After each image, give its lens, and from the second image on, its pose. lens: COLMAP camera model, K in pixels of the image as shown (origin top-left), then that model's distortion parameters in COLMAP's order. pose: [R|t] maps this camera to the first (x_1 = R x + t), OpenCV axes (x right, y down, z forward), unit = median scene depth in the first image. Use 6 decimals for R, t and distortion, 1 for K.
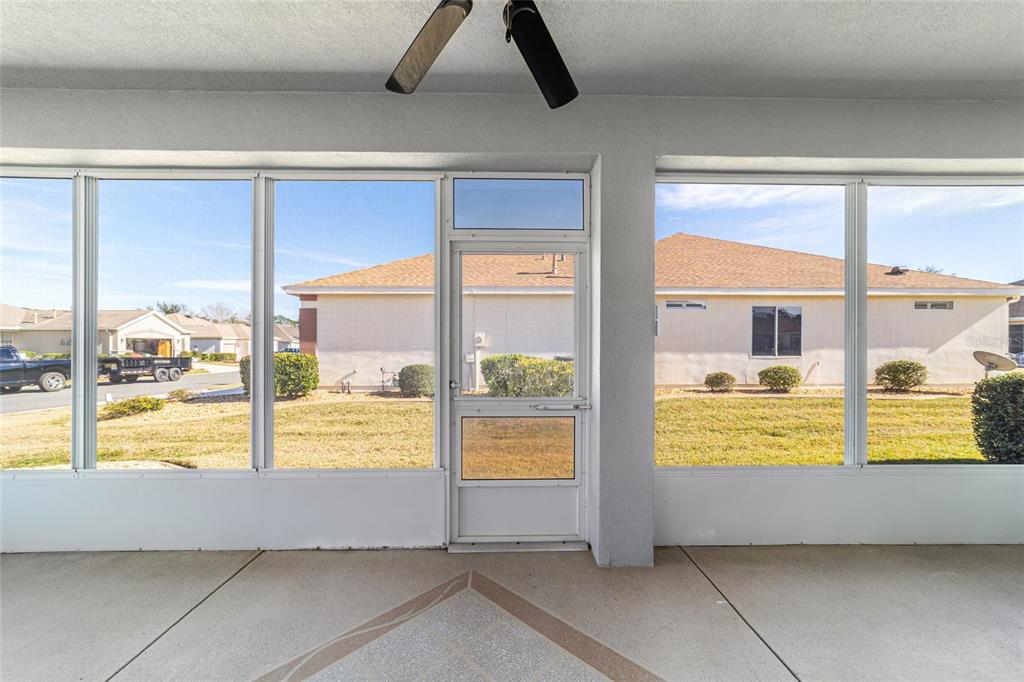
lens RADIAL K [[392.8, 0, 515.7], [0, 392.8, 349.6], [0, 0, 1]] dist [-0.012880, 0.006656]
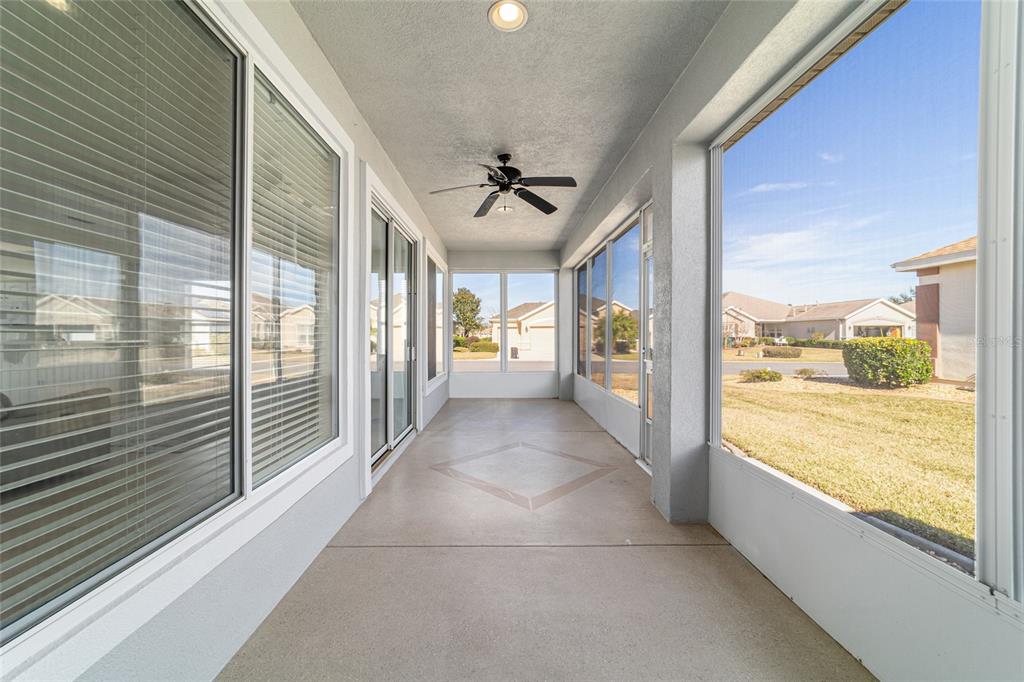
lens RADIAL K [[392.8, 0, 516.6], [0, 392.8, 334.0], [0, 0, 1]] dist [-0.012880, 0.006656]
pose [[0.023292, -0.001864, -0.999727, 0.279541], [-0.006533, 0.999977, -0.002017, 0.007289], [0.999707, 0.006578, 0.023280, 0.107416]]
